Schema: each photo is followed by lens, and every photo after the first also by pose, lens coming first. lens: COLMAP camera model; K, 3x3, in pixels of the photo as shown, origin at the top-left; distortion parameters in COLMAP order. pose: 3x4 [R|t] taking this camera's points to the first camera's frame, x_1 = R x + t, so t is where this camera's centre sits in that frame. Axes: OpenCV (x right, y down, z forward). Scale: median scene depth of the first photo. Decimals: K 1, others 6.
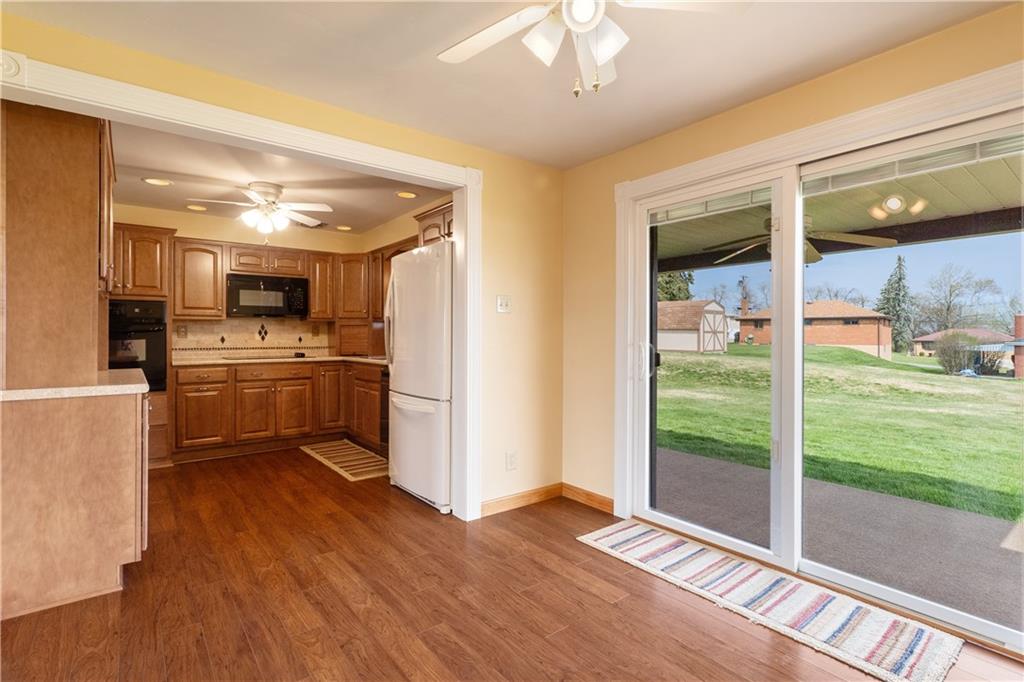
lens RADIAL K [[489.1, 0, 512.4], [0, 489.1, 333.7], [0, 0, 1]] dist [0.002782, 0.000129]
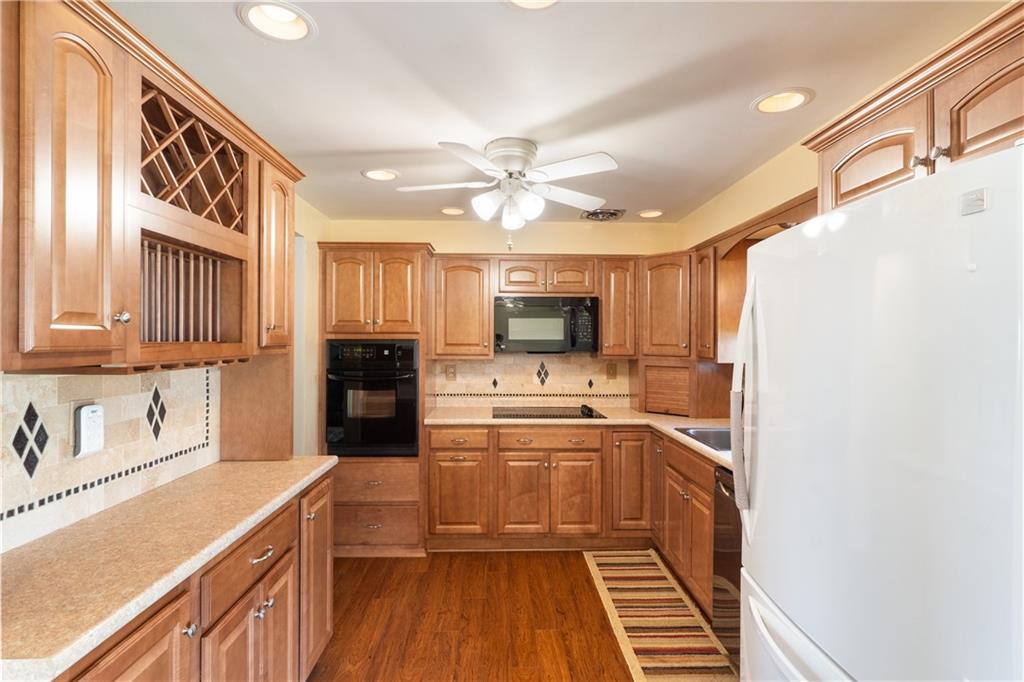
lens RADIAL K [[489.1, 0, 513.1], [0, 489.1, 342.5], [0, 0, 1]] dist [0.002782, 0.000129]
pose [[0.806738, 0.007063, -0.590868, -0.130794], [-0.003282, 0.999967, 0.007472, -0.062655], [0.590901, -0.004089, 0.806734, 0.442045]]
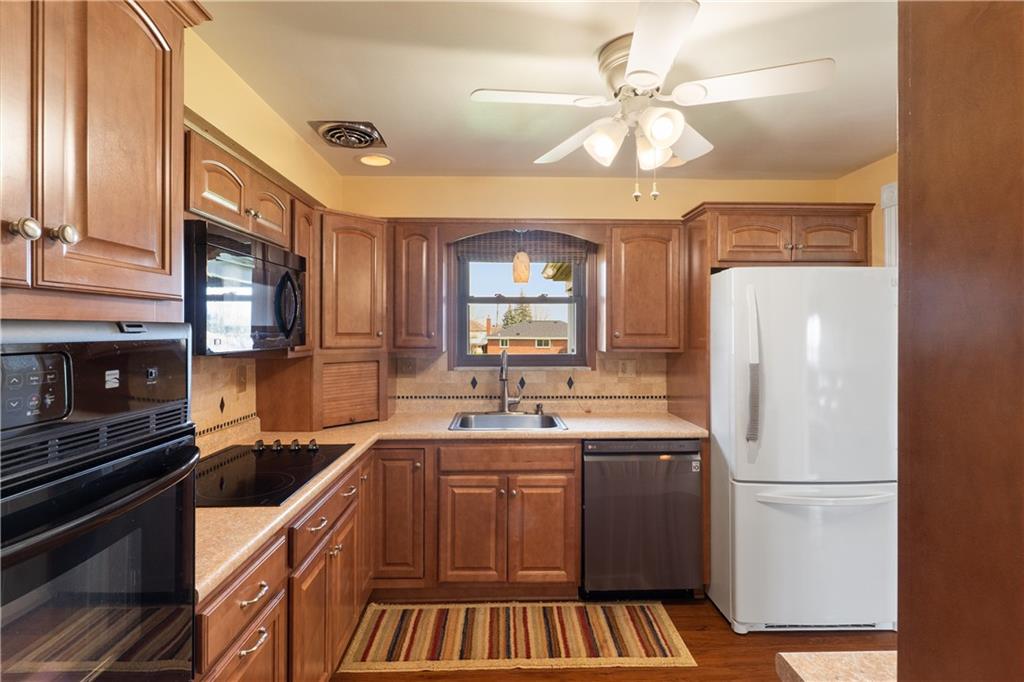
lens RADIAL K [[489.1, 0, 509.7], [0, 489.1, 331.7], [0, 0, 1]] dist [0.002782, 0.000129]
pose [[0.594174, 0.000572, 0.804336, -0.738292], [-0.005398, 0.999980, 0.003277, -0.059563], [-0.804318, -0.006289, 0.594166, 0.697143]]
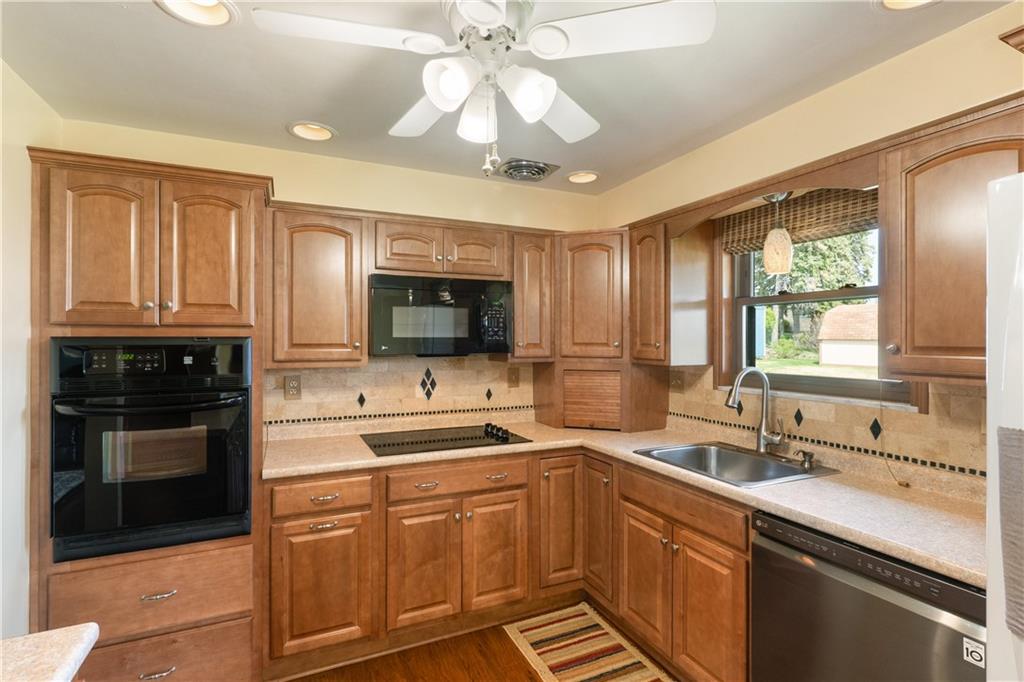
lens RADIAL K [[489.1, 0, 513.0], [0, 489.1, 338.9], [0, 0, 1]] dist [0.002782, 0.000129]
pose [[0.974505, 0.002593, -0.224352, -0.343466], [-0.002034, 0.999994, 0.002720, -0.061501], [0.224358, -0.002195, 0.974504, 0.570867]]
